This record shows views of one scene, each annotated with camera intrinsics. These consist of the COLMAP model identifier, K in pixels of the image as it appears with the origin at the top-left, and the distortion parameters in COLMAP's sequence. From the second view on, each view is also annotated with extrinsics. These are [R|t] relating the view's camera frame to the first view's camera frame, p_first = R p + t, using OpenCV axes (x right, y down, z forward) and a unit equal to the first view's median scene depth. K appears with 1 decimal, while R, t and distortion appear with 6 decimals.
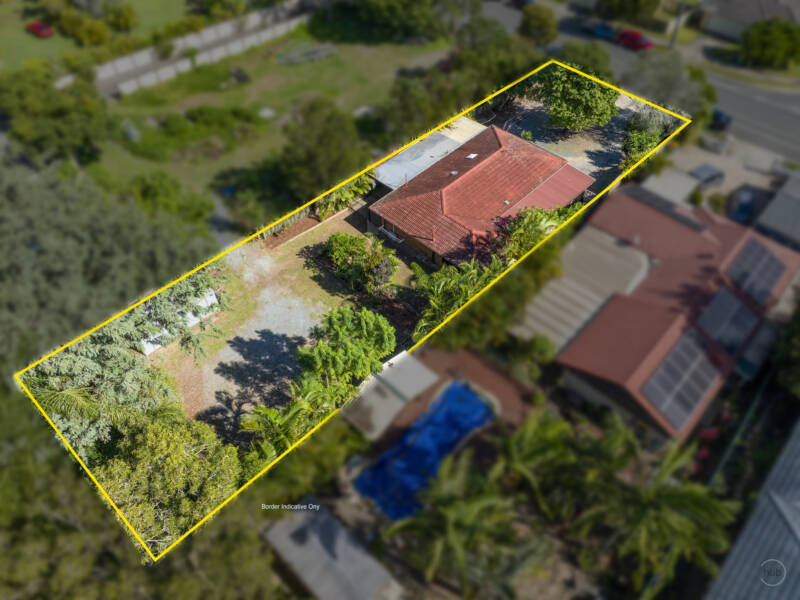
lens RADIAL K [[569.0, 0, 400.0], [0, 569.0, 300.0], [0, 0, 1]] dist [-0.004105, -0.002270]
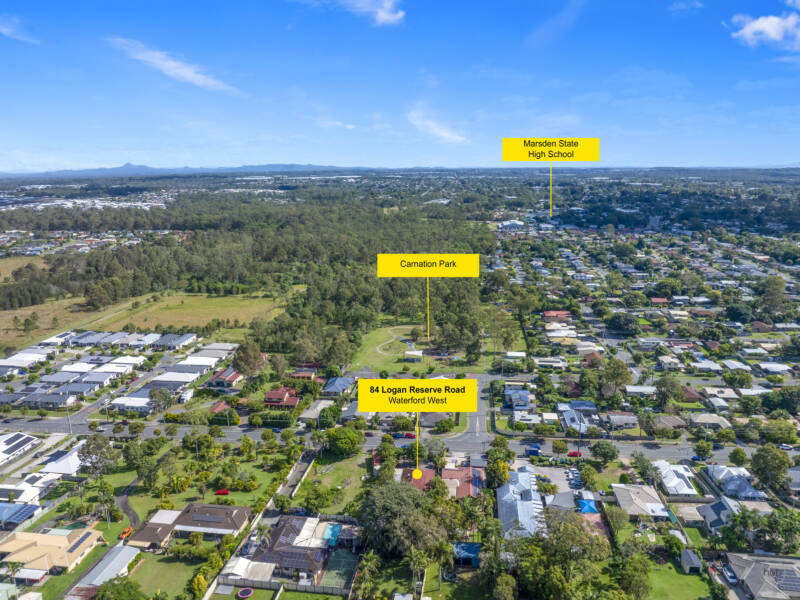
lens RADIAL K [[569.0, 0, 400.0], [0, 569.0, 300.0], [0, 0, 1]] dist [-0.004105, -0.002270]
pose [[0.807373, -0.141263, 0.572882, -2.338122], [0.453868, 0.769093, -0.450000, 0.658667], [-0.377031, 0.623330, 0.685060, -2.856483]]
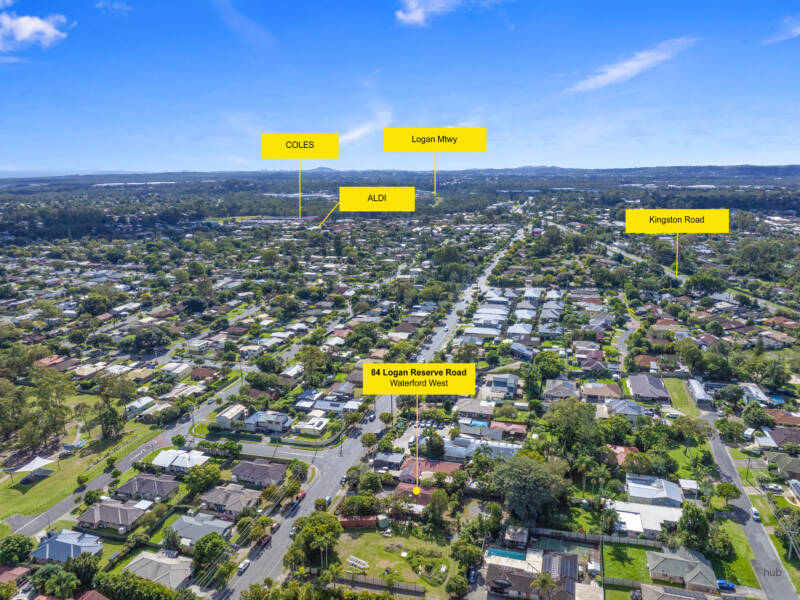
lens RADIAL K [[569.0, 0, 400.0], [0, 569.0, 300.0], [0, 0, 1]] dist [-0.004105, -0.002270]
pose [[-0.448924, -0.189417, 0.873263, -3.192919], [0.688536, 0.549574, 0.473166, -3.115067], [-0.569549, 0.813689, -0.116297, 0.490342]]
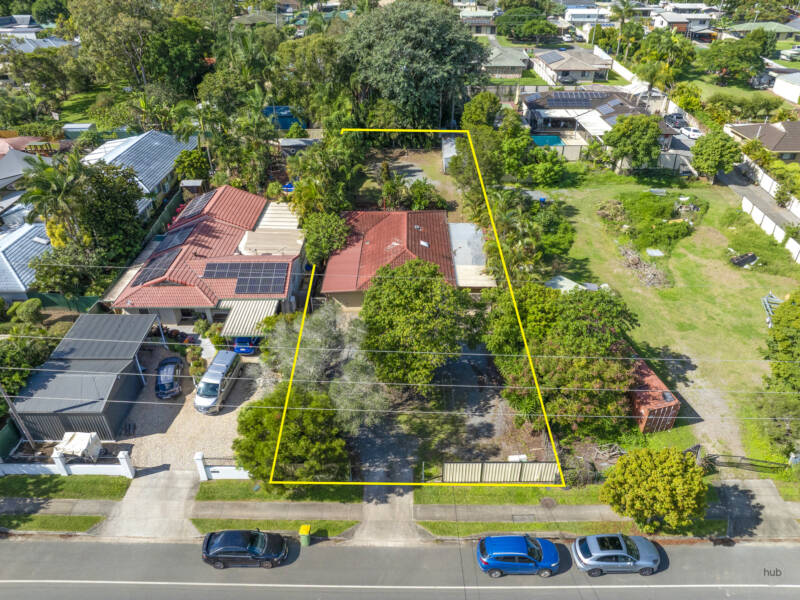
lens RADIAL K [[522.3, 0, 400.0], [0, 522.3, 300.0], [0, 0, 1]] dist [-0.004076, -0.000635]
pose [[-0.725482, 0.418723, -0.546211, 0.825596], [-0.506852, 0.211838, 0.835599, -1.160855], [0.465593, 0.883060, 0.058545, 1.143870]]
